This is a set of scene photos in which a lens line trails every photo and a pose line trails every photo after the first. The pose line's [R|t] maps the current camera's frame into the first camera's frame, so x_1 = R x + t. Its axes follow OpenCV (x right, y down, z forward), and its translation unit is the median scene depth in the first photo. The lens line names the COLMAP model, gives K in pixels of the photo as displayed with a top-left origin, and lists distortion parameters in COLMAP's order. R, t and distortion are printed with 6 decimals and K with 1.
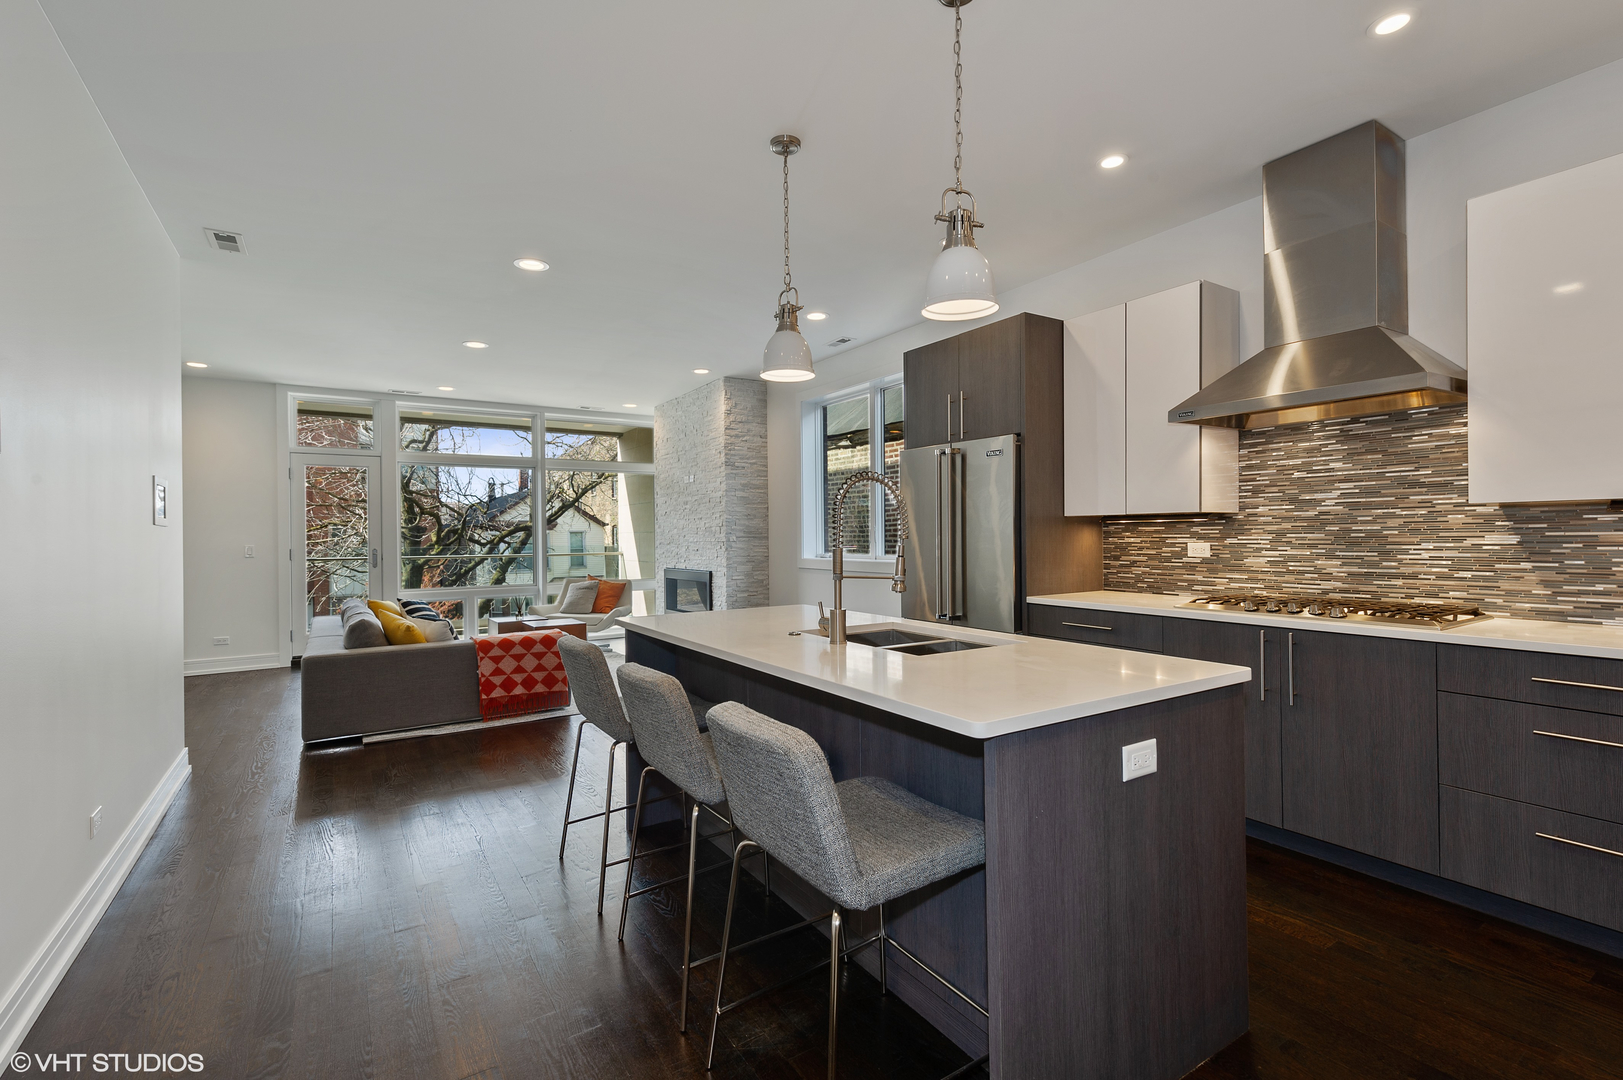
lens RADIAL K [[714.6, 0, 809.1], [0, 714.6, 538.1], [0, 0, 1]] dist [0.001980, 0.000025]
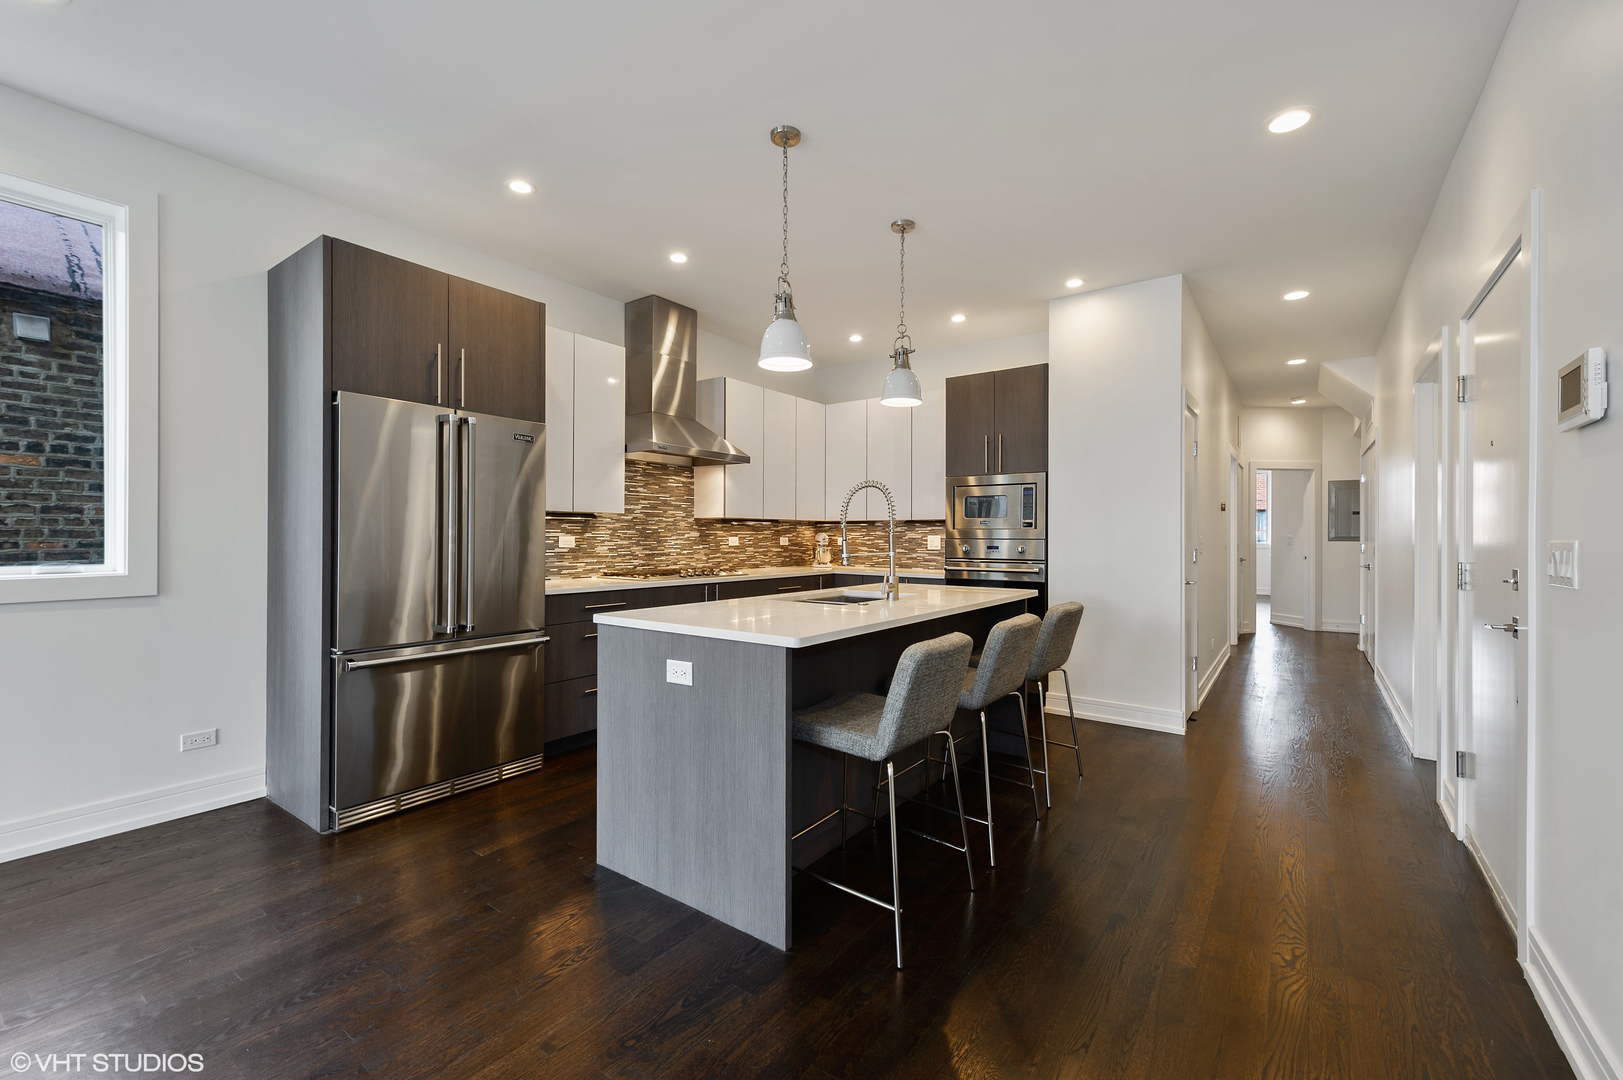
lens RADIAL K [[670.1, 0, 815.1], [0, 670.1, 533.8], [0, 0, 1]] dist [0.000975, 0.000080]
pose [[-0.373414, 0.002439, 0.927662, -0.860964], [-0.005859, 0.999970, -0.004987, 0.006207], [-0.927646, -0.007297, -0.373388, 1.222348]]
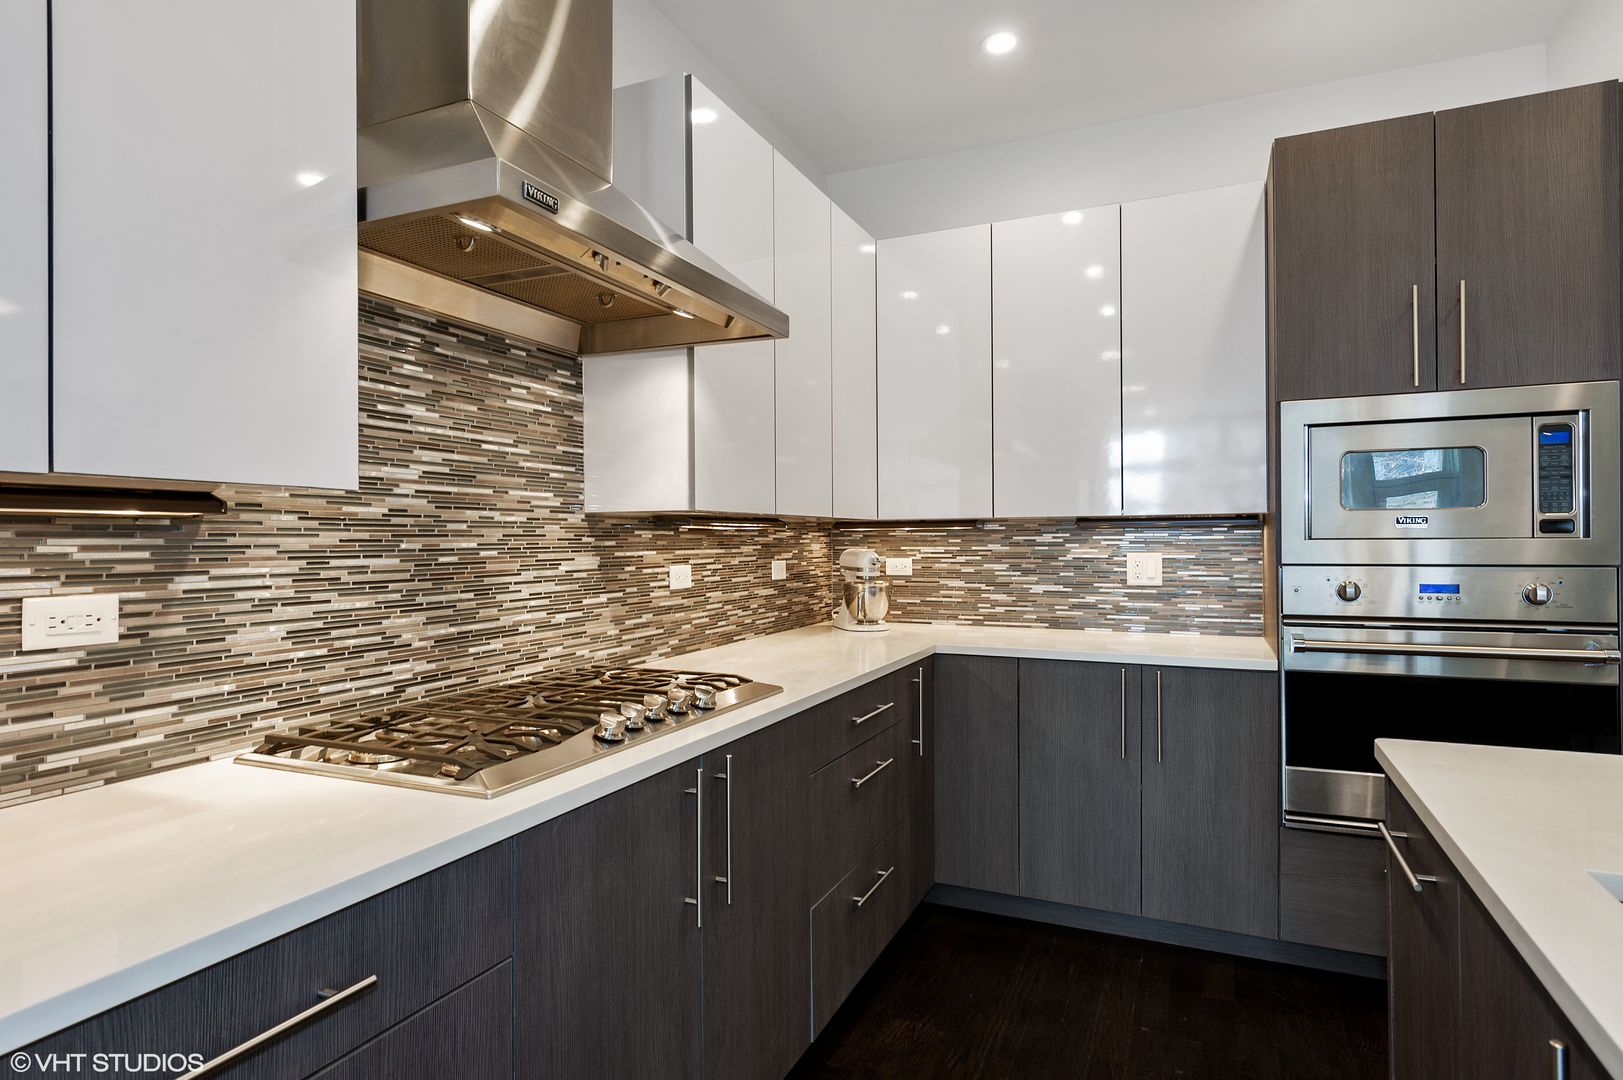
lens RADIAL K [[886.1, 0, 813.5], [0, 886.1, 534.4], [0, 0, 1]] dist [0.011596, -0.001598]
pose [[-0.558951, 0.009028, 0.829152, 0.115446], [0.004618, 0.999959, -0.007775, -0.015638], [-0.829188, -0.000517, -0.558970, 1.126964]]
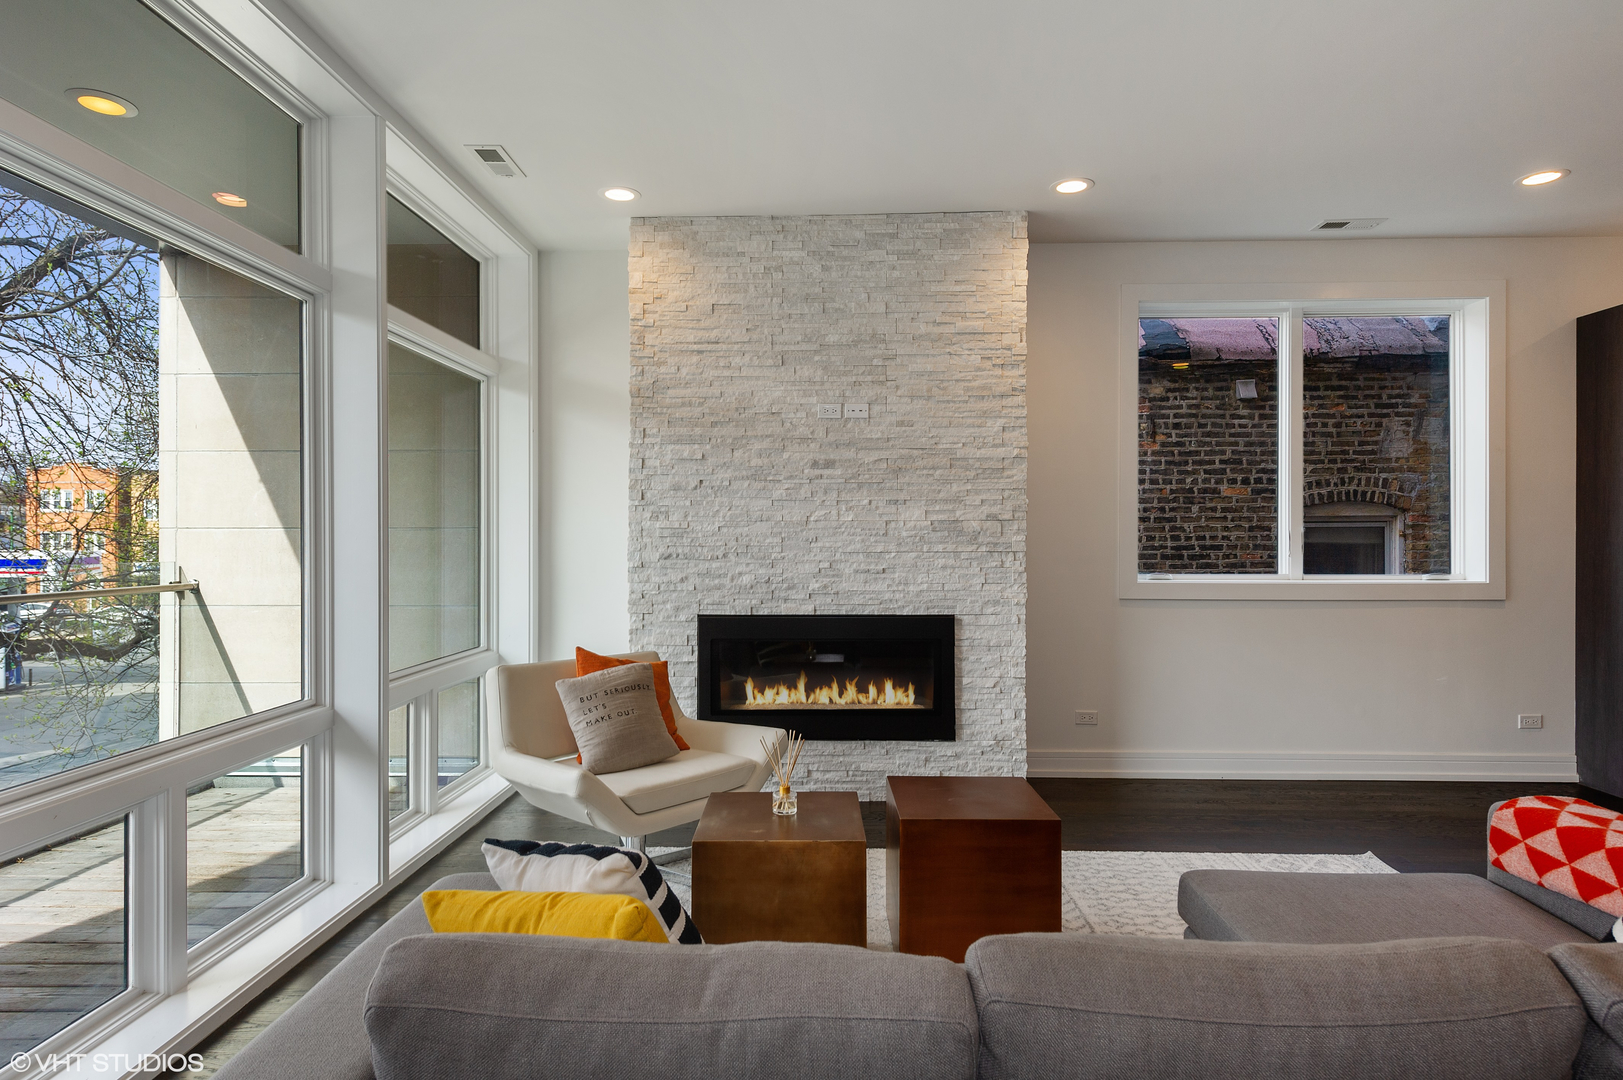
lens RADIAL K [[886.1, 0, 810.3], [0, 886.1, 535.7], [0, 0, 1]] dist [0.011596, -0.001598]
pose [[0.559281, 0.006925, 0.828949, -1.584299], [-0.004557, 0.999976, -0.005279, -0.005140], [-0.828965, -0.000825, 0.559299, 1.825227]]
